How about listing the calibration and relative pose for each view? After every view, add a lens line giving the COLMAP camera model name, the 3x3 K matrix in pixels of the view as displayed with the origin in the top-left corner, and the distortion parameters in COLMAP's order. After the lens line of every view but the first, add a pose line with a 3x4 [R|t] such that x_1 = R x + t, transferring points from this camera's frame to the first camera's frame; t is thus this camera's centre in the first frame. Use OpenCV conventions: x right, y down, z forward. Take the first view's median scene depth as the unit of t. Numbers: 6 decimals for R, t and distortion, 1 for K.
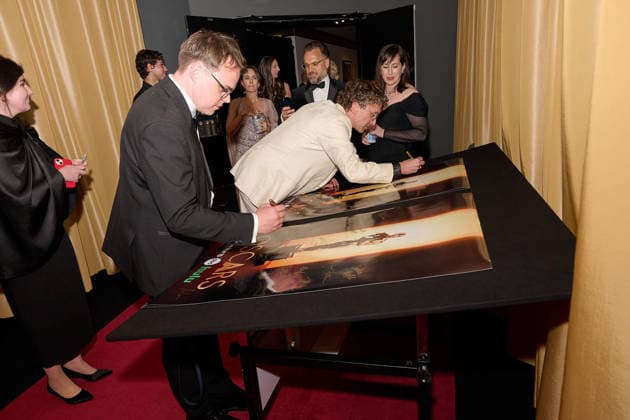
lens RADIAL K [[426.6, 0, 315.0], [0, 426.6, 210.0], [0, 0, 1]] dist [0.008914, 0.002003]
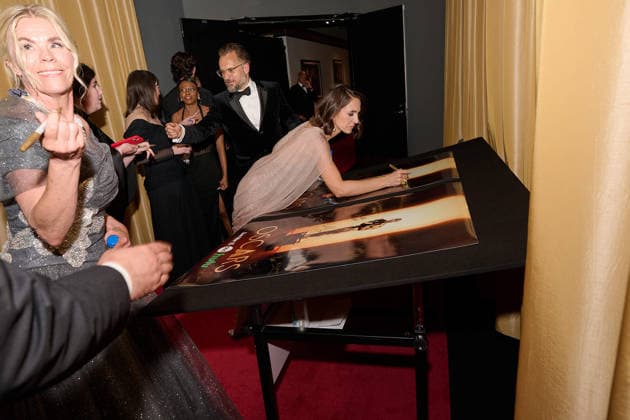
lens RADIAL K [[426.6, 0, 315.0], [0, 426.6, 210.0], [0, 0, 1]] dist [0.008914, 0.002003]
pose [[0.999672, -0.017988, 0.018245, -0.030287], [0.017946, 0.999836, 0.002470, 0.023598], [-0.018286, -0.002141, 0.999831, -0.097101]]
